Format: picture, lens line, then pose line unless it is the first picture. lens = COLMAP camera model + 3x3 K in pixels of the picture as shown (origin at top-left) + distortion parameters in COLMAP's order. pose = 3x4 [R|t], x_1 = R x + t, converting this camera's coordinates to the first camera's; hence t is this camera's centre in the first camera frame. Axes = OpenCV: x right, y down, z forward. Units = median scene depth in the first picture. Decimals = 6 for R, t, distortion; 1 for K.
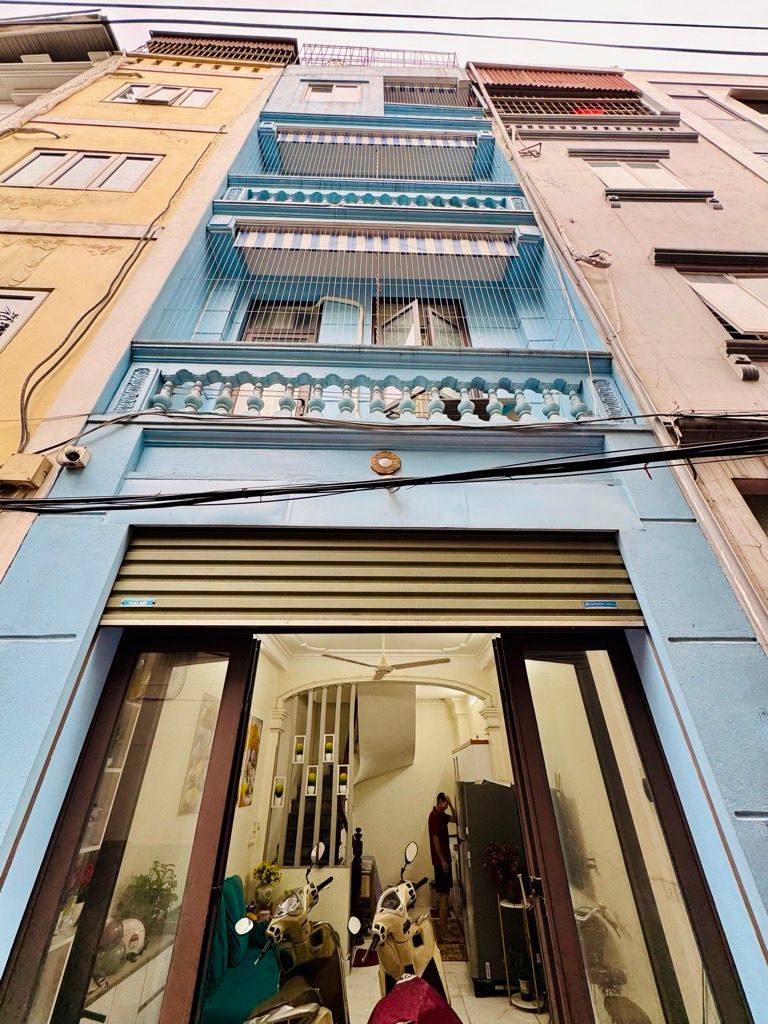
lens RADIAL K [[407.5, 0, 384.8], [0, 407.5, 512.2], [0, 0, 1]] dist [-0.003384, 0.000448]
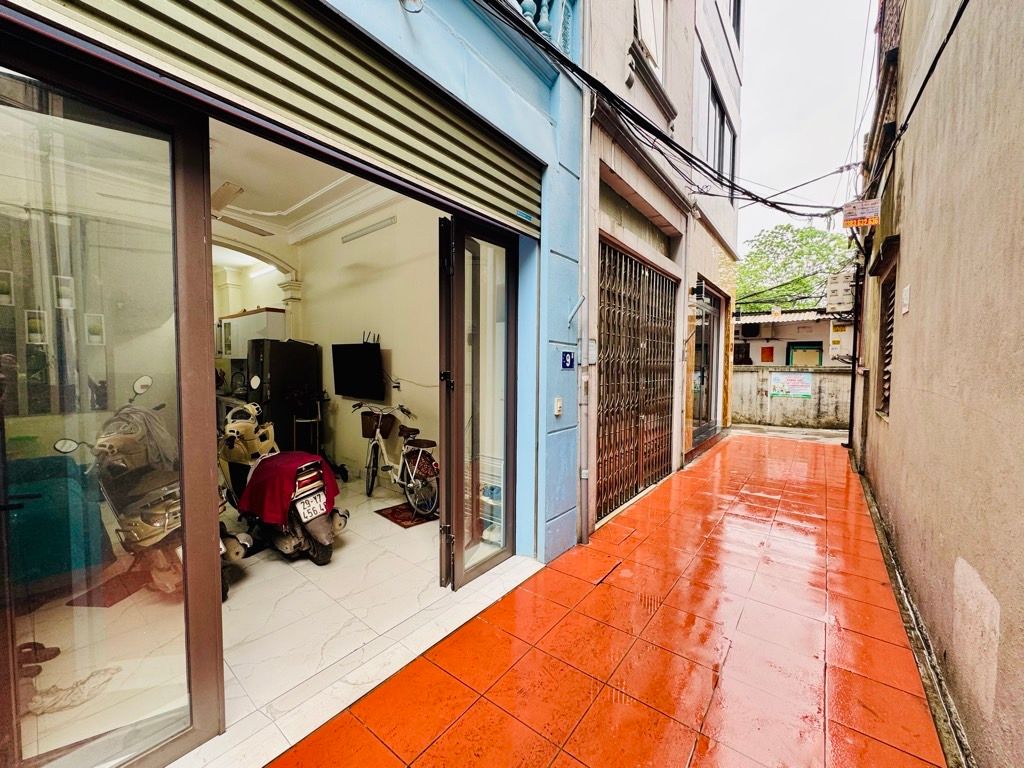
lens RADIAL K [[407.5, 0, 512.2], [0, 407.5, 382.8], [0, 0, 1]] dist [-0.003384, 0.000448]
pose [[0.629349, -0.019568, 0.776876, -0.471887], [-0.444966, 0.810514, 0.380883, 0.147621], [-0.637122, -0.585392, 0.501390, 0.010720]]
